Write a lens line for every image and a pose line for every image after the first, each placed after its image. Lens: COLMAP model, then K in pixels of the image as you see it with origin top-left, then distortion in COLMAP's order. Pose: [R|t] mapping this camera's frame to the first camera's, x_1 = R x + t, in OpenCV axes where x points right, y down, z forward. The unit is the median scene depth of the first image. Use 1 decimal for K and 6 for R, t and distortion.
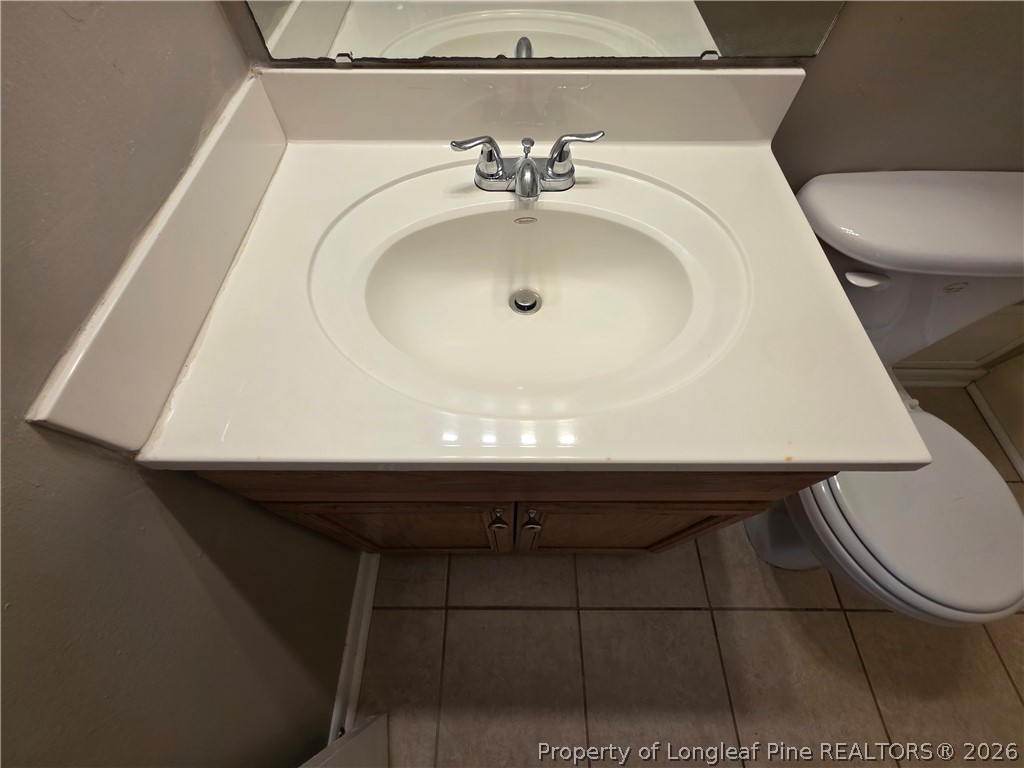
lens RADIAL K [[408.8, 0, 509.2], [0, 408.8, 382.3], [0, 0, 1]] dist [0.001521, -0.000009]
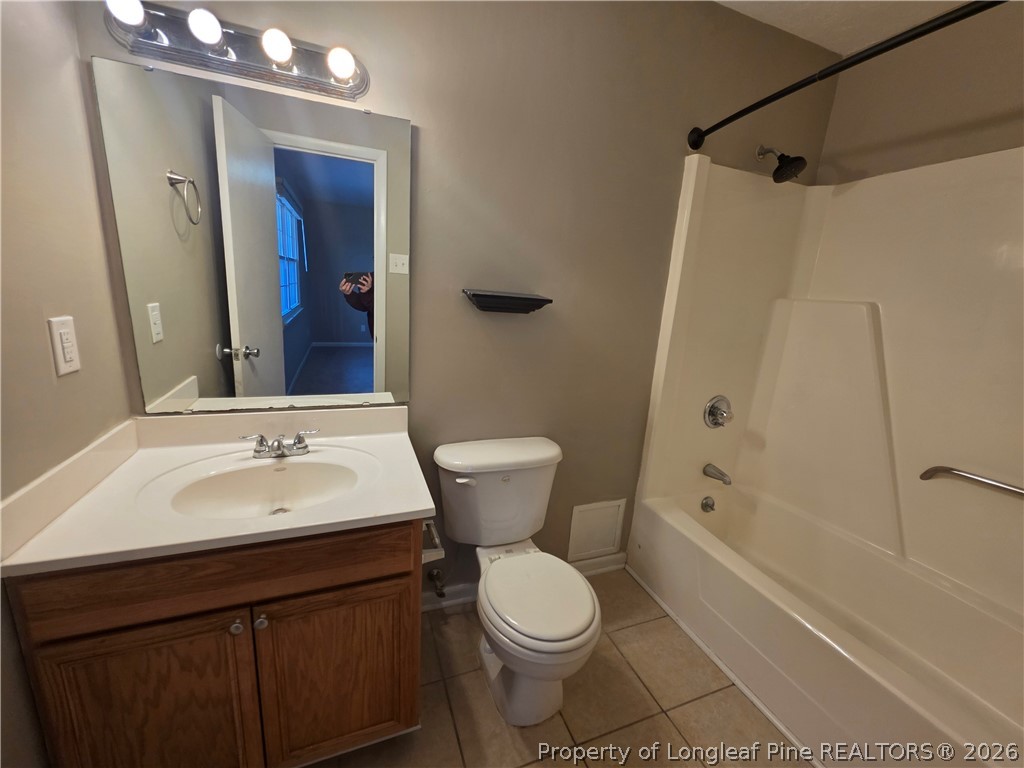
lens RADIAL K [[408.8, 0, 509.2], [0, 408.8, 382.3], [0, 0, 1]] dist [0.001521, -0.000009]
pose [[0.928561, -0.022141, 0.370519, 0.335329], [0.284995, 0.682067, -0.673470, 0.931584], [-0.237808, 0.730954, 0.639651, -0.804538]]
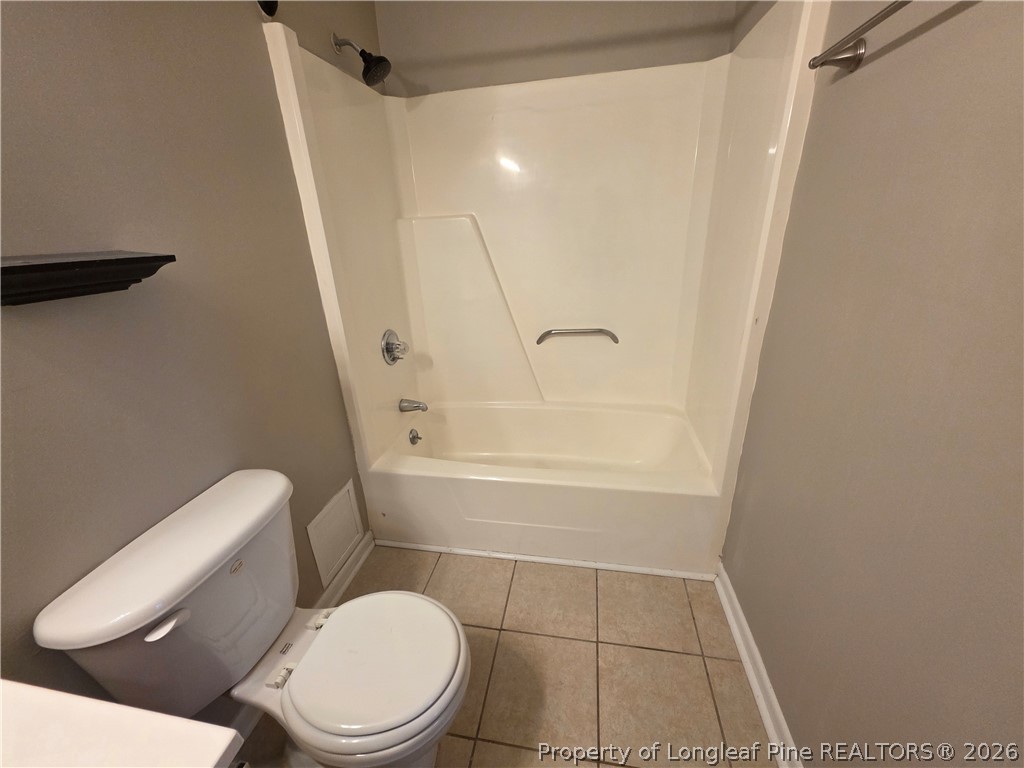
lens RADIAL K [[408.8, 0, 509.2], [0, 408.8, 382.3], [0, 0, 1]] dist [0.001521, -0.000009]
pose [[0.174451, -0.367377, 0.913565, 0.280035], [0.877526, 0.478877, 0.025005, 0.231065], [-0.446672, 0.797314, 0.405923, -0.411277]]
